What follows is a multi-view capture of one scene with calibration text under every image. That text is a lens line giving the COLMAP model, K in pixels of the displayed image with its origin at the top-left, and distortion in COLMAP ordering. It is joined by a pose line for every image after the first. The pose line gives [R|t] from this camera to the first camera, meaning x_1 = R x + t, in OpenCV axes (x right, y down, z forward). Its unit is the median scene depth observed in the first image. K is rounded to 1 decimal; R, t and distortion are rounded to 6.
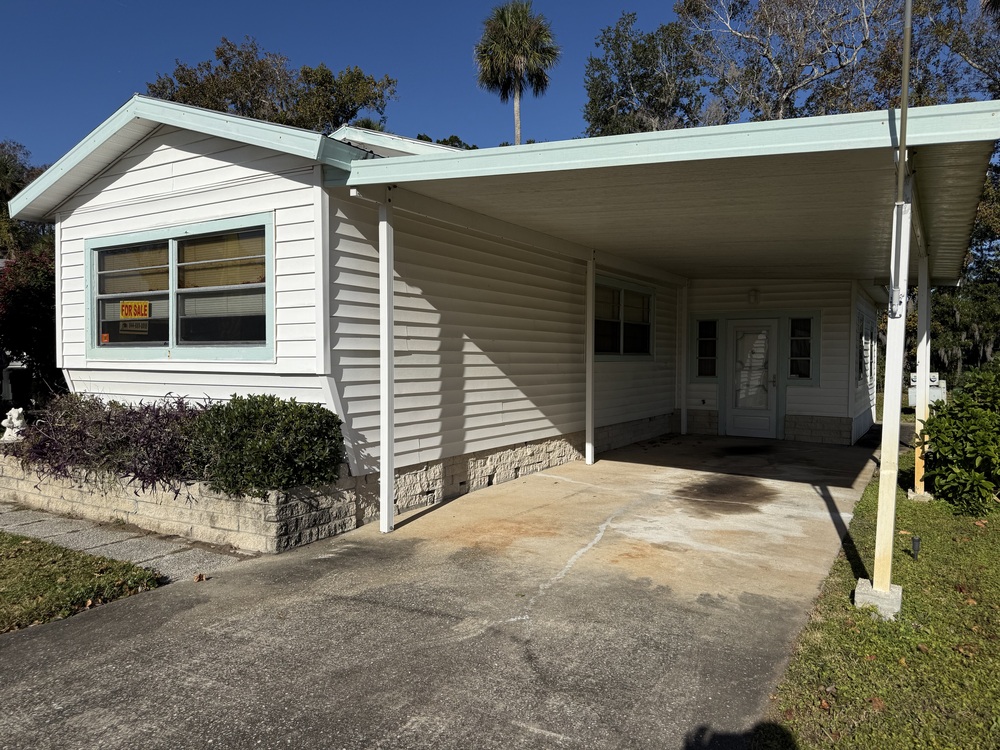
lens RADIAL K [[715.0, 0, 500.4], [0, 715.0, 377.9], [0, 0, 1]] dist [-0.009919, -0.003246]
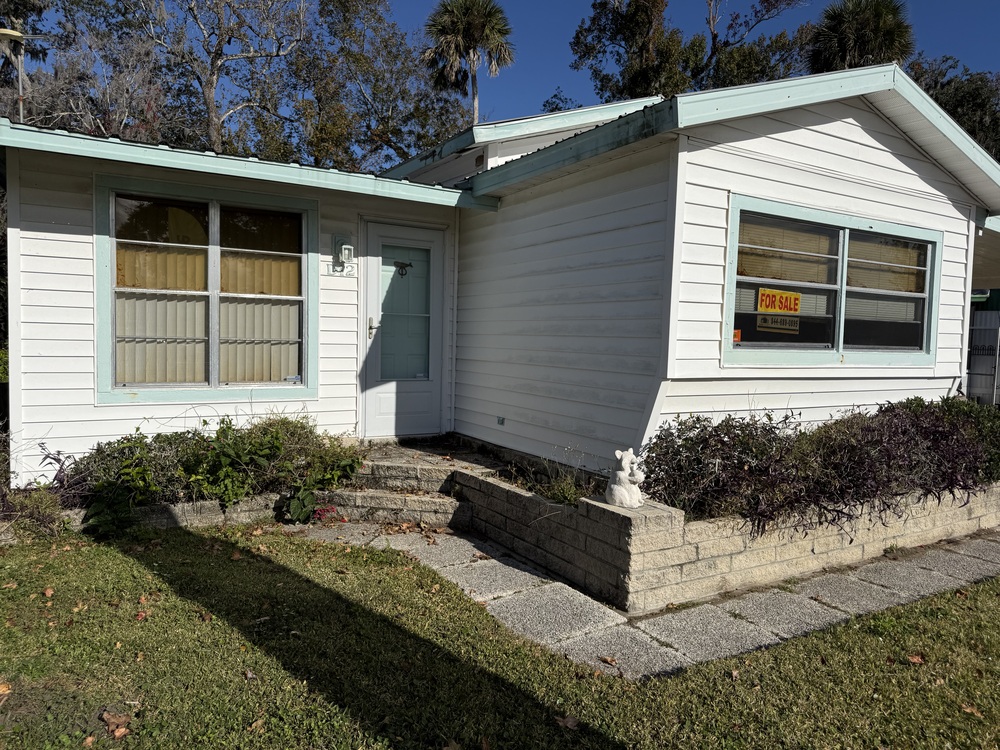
lens RADIAL K [[715.0, 0, 501.0], [0, 715.0, 374.2], [0, 0, 1]] dist [-0.009919, -0.003246]
pose [[0.480795, -0.043844, 0.875736, -1.430532], [-0.005469, 0.998580, 0.052996, -0.058447], [-0.876816, -0.030269, 0.479872, 0.934984]]
